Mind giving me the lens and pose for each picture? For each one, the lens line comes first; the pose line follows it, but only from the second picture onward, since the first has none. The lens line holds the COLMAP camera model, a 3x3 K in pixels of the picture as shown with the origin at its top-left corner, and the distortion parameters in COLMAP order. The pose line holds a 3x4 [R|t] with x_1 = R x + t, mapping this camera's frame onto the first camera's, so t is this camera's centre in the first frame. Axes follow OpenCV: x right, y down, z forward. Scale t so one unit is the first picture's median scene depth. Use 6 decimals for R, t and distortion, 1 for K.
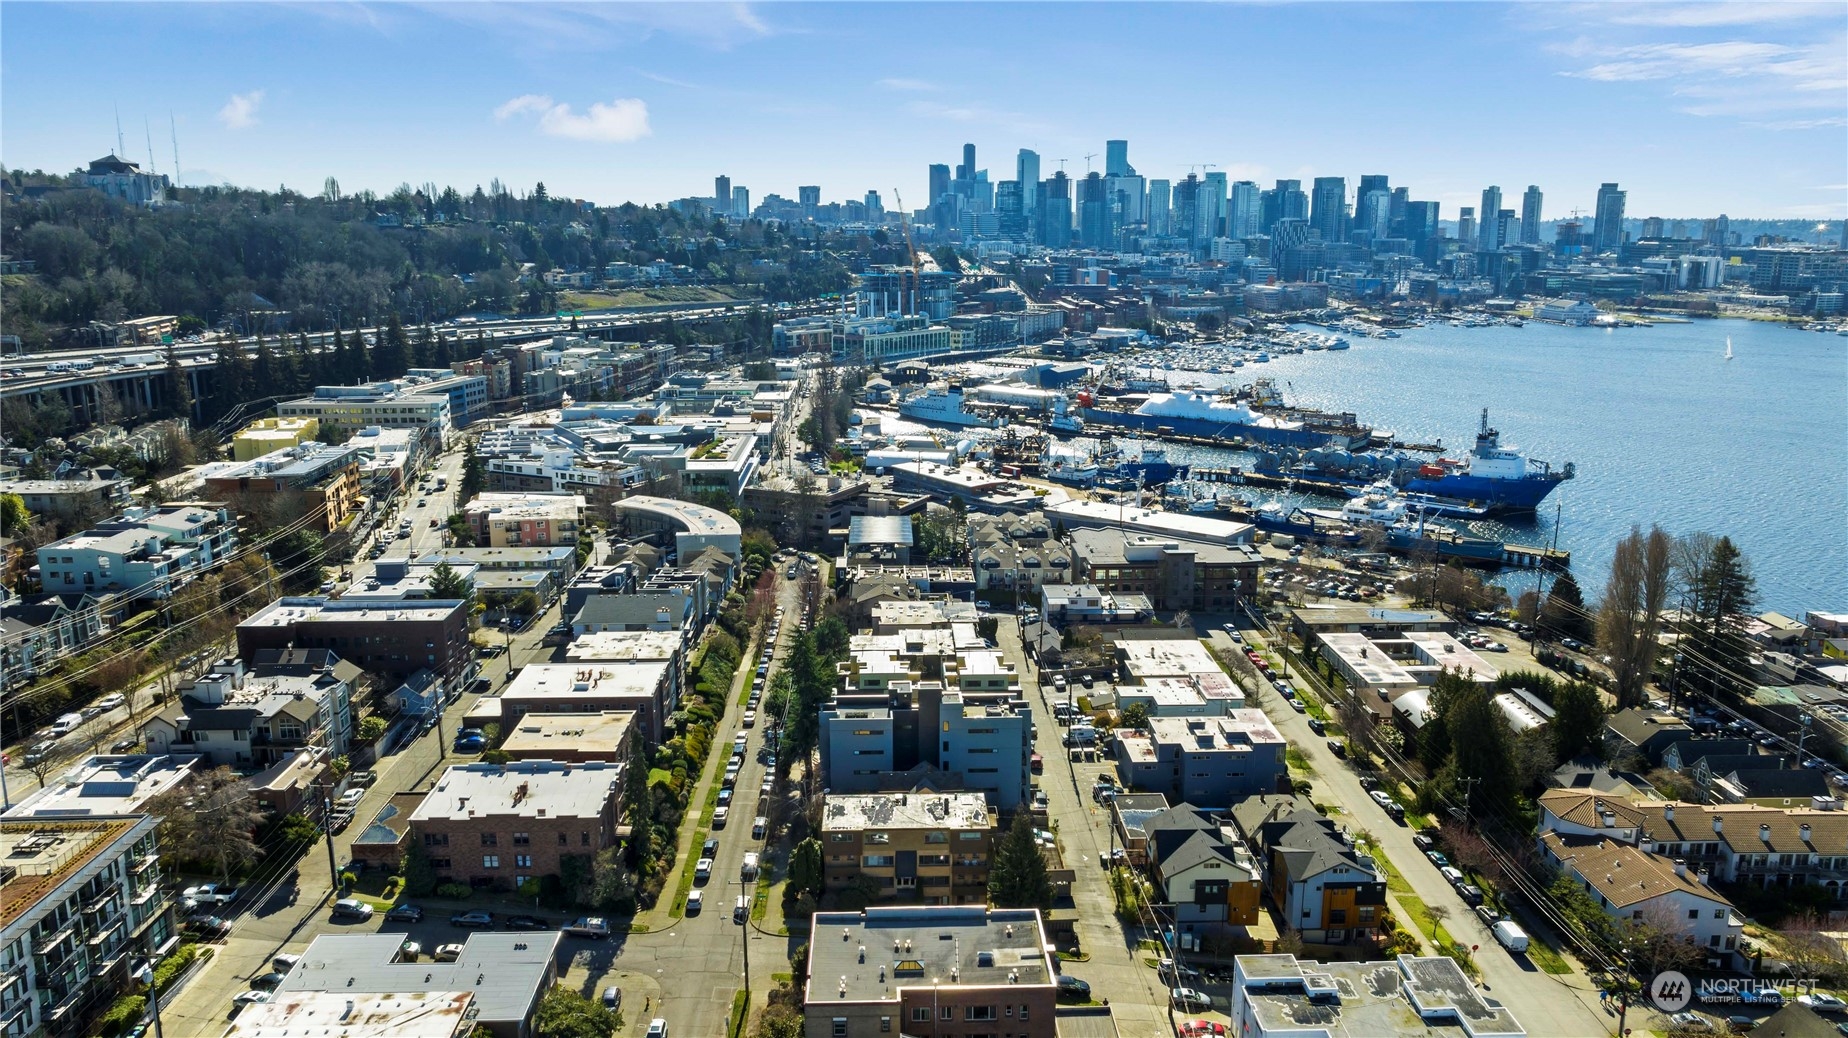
lens RADIAL K [[1336.3, 0, 924.0], [0, 1336.3, 519.0], [0, 0, 1]] dist [-0.028566, 0.030118]
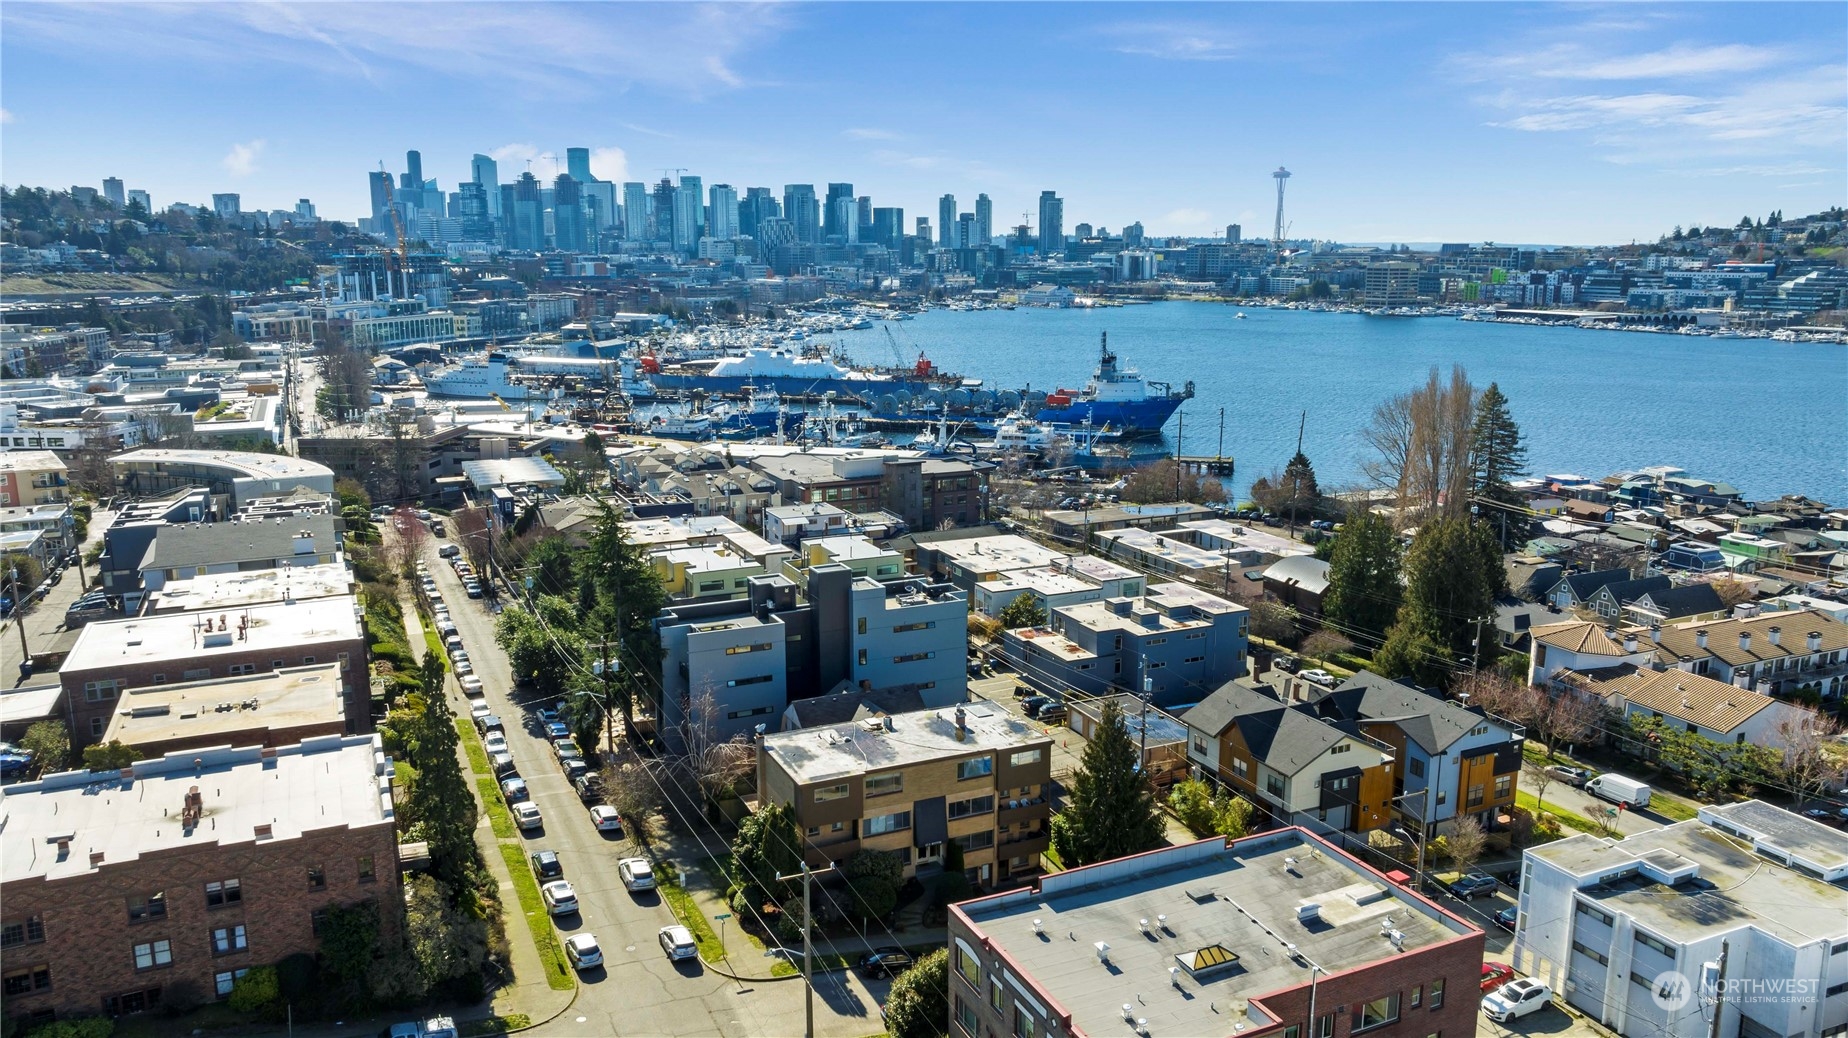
lens RADIAL K [[1336.3, 0, 924.0], [0, 1336.3, 519.0], [0, 0, 1]] dist [-0.028566, 0.030118]
pose [[0.921110, -0.079826, 0.381029, -0.063138], [0.087275, 0.996182, -0.002280, 0.033691], [-0.379393, 0.035355, 0.924560, 0.119401]]
